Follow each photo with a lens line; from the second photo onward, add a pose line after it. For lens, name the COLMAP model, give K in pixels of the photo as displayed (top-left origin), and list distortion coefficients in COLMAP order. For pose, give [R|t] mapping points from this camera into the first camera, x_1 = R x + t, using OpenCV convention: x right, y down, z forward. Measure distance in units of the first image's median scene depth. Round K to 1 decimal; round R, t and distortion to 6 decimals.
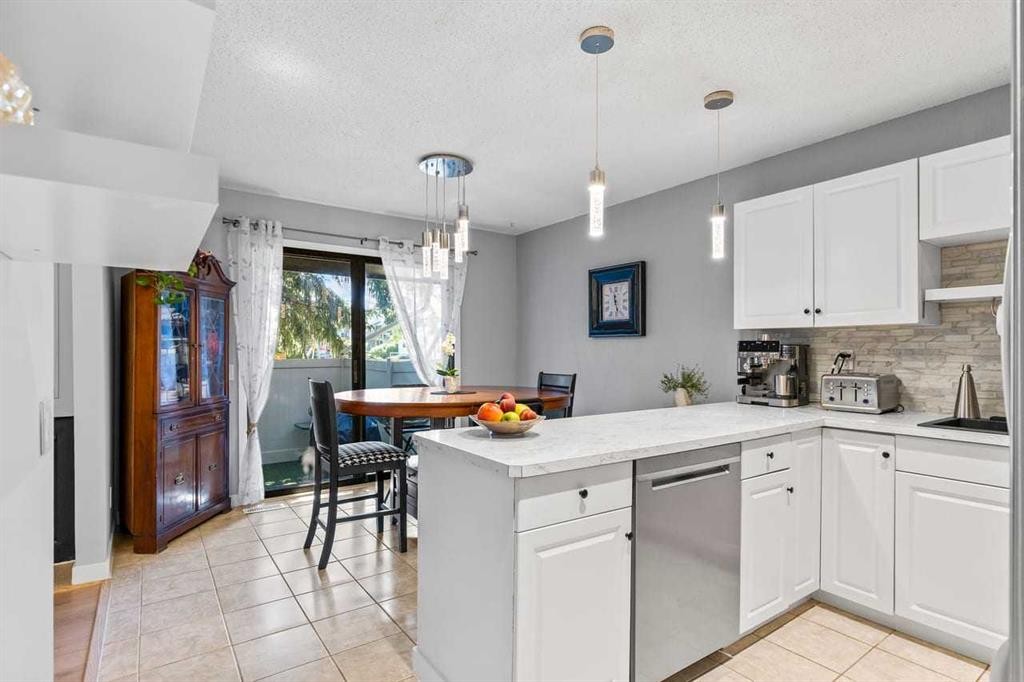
lens RADIAL K [[513.8, 0, 514.6], [0, 513.8, 353.3], [0, 0, 1]] dist [0.000837, -0.000006]
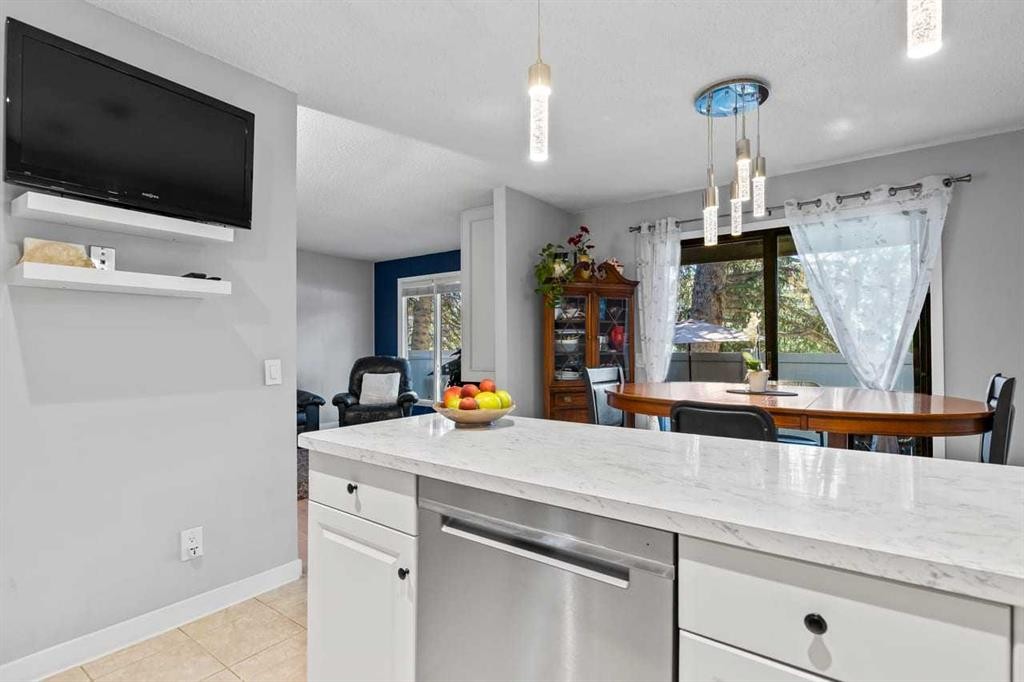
lens RADIAL K [[489.8, 0, 512.4], [0, 489.8, 346.9], [0, 0, 1]] dist [0.000077, -0.000174]
pose [[0.311583, -0.004214, -0.950209, 0.557721], [-0.001866, 0.999986, -0.005046, 0.018793], [0.950217, 0.003345, 0.311571, 0.546474]]
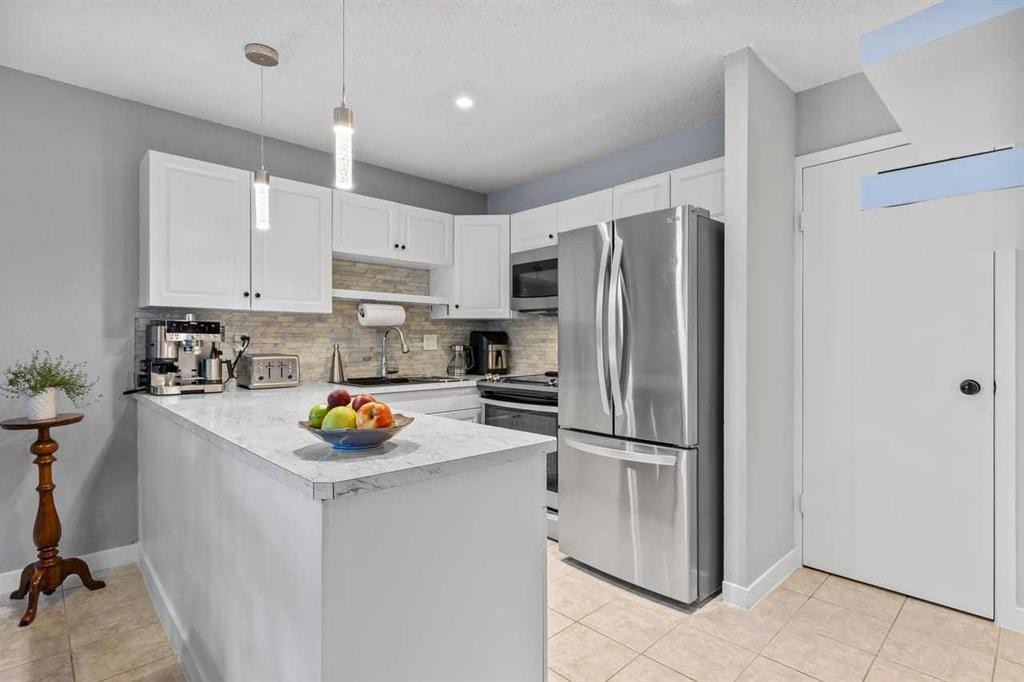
lens RADIAL K [[505.1, 0, 514.5], [0, 505.1, 342.8], [0, 0, 1]] dist [0.000874, 0.000128]
pose [[-0.145646, -0.005710, 0.989320, -0.490635], [0.003370, 0.999975, 0.006267, 0.009639], [-0.989331, 0.004247, -0.145623, 0.610120]]
